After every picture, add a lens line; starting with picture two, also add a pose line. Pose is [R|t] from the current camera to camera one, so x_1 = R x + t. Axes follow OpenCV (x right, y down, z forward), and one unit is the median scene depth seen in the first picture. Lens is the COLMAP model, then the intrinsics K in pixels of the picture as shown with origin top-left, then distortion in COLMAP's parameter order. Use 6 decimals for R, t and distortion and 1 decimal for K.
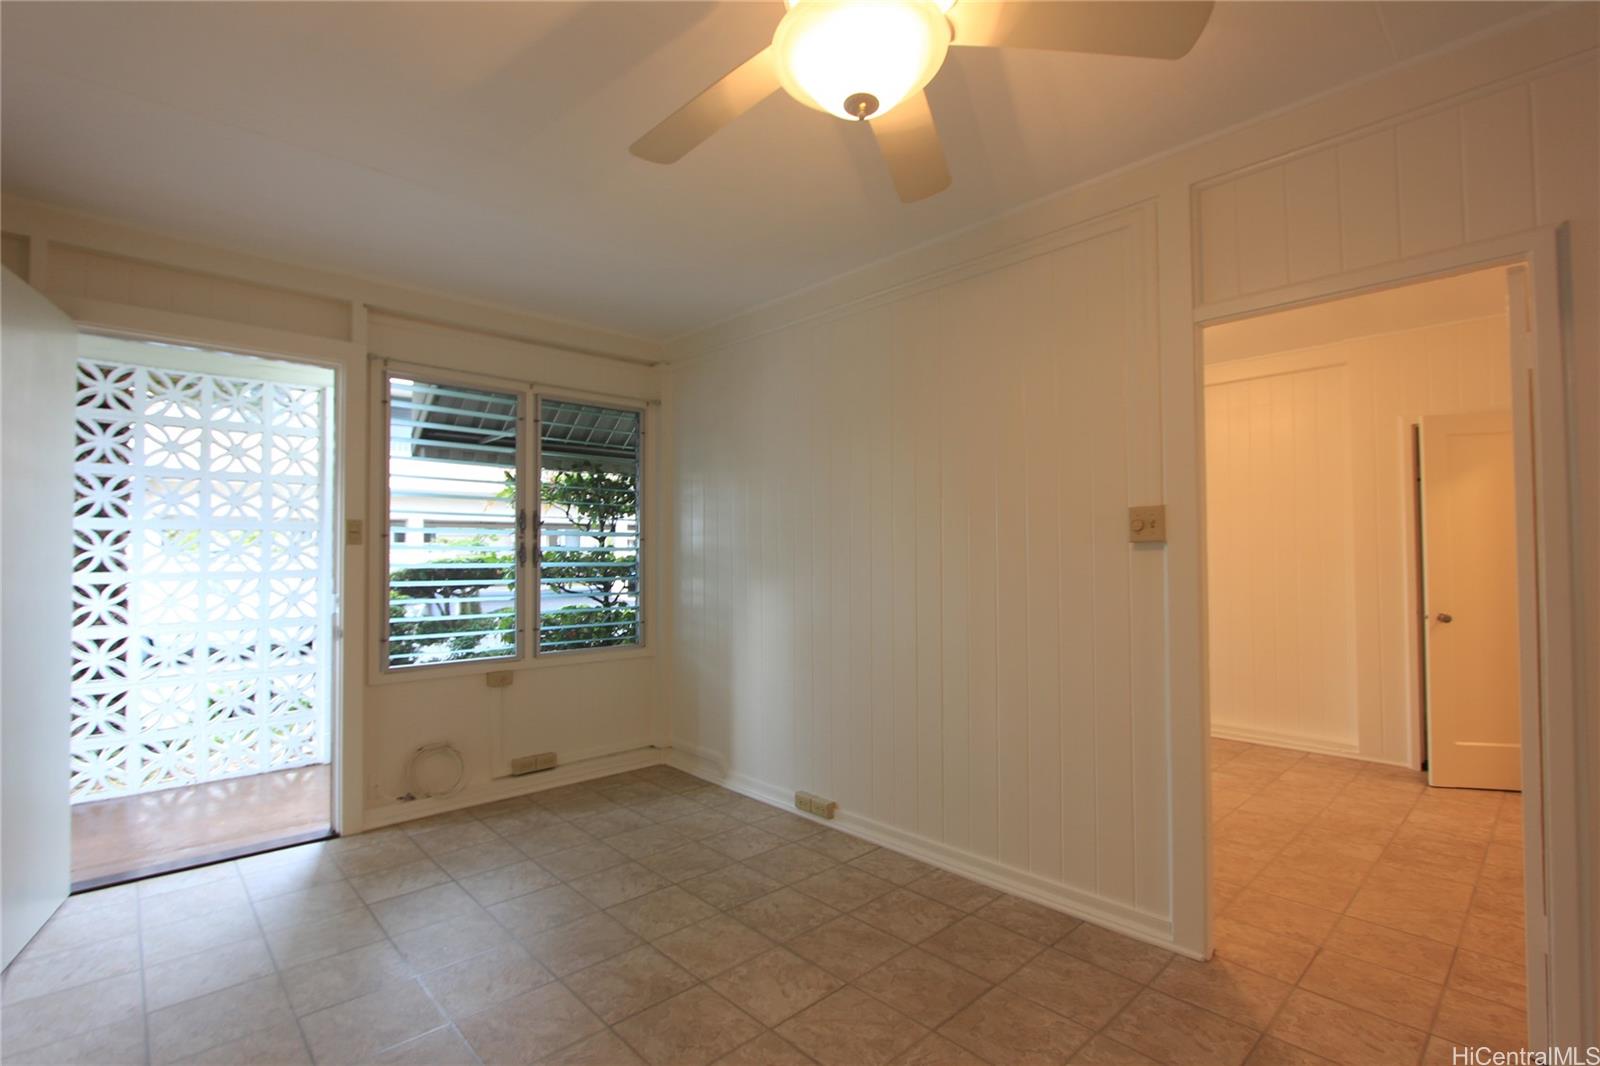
lens RADIAL K [[732.5, 0, 807.2], [0, 732.5, 537.8], [0, 0, 1]] dist [-0.019013, -0.000144]
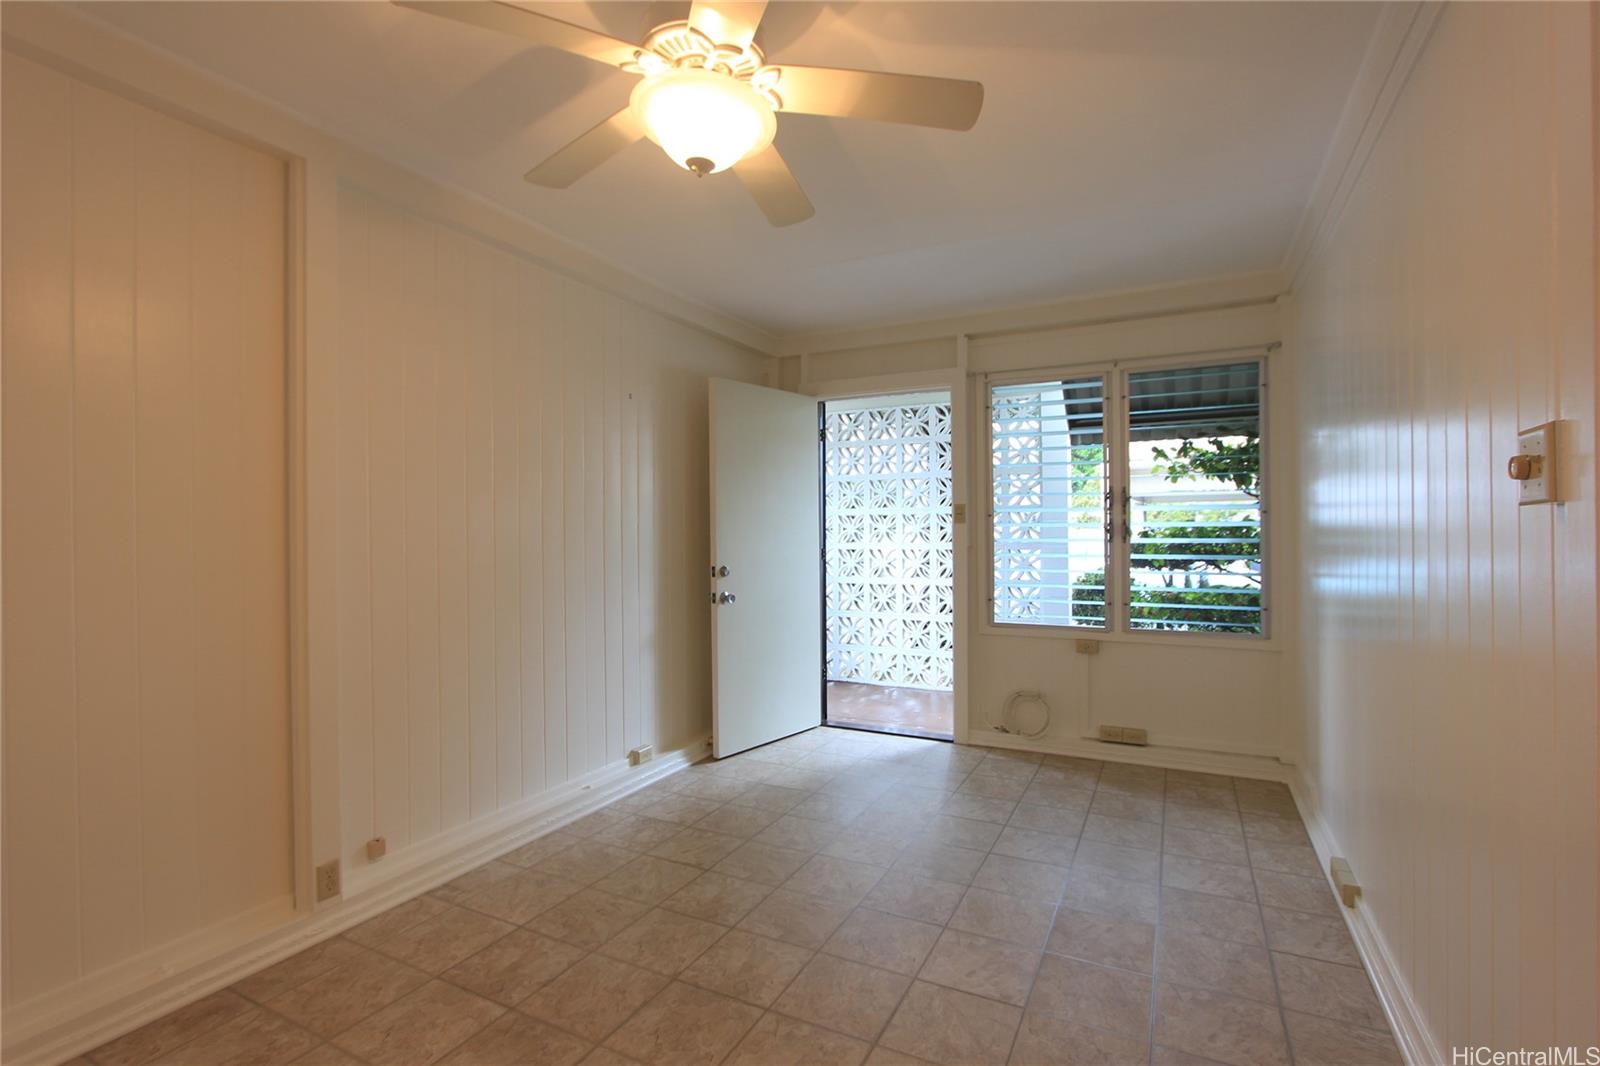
lens RADIAL K [[752.8, 0, 821.7], [0, 752.8, 529.4], [0, 0, 1]] dist [-0.019545, -0.000401]
pose [[0.339735, -0.000444, -0.940521, 0.490774], [0.025886, 0.999625, 0.008878, 0.002280], [0.940165, -0.027362, 0.339619, 0.270653]]
